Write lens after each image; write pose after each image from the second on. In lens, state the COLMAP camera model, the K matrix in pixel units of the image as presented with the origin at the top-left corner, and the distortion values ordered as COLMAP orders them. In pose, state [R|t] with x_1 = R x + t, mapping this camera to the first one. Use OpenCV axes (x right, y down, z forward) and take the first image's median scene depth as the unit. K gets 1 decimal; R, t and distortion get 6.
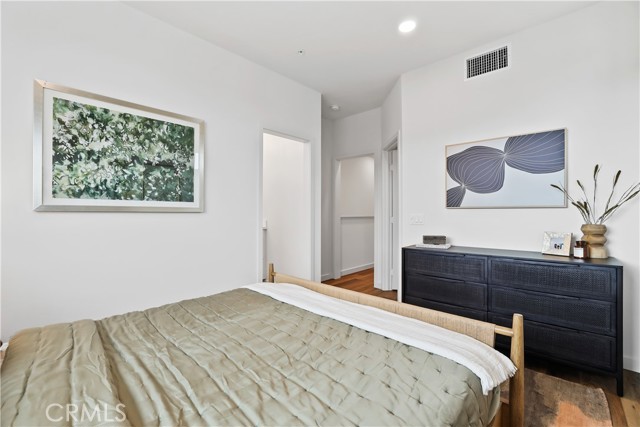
lens RADIAL K [[284.1, 0, 323.8], [0, 284.1, 212.9], [0, 0, 1]] dist [-0.035659, 0.010051]
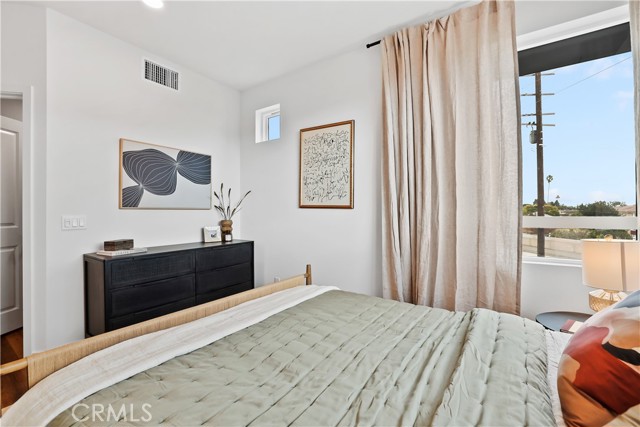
lens RADIAL K [[284.1, 0, 323.0], [0, 284.1, 208.6], [0, 0, 1]] dist [-0.035659, 0.010051]
pose [[-0.189651, 0.010138, 0.981799, -0.682982], [0.002029, 0.999949, -0.009933, -0.007172], [-0.981849, 0.000109, -0.189662, 0.669651]]
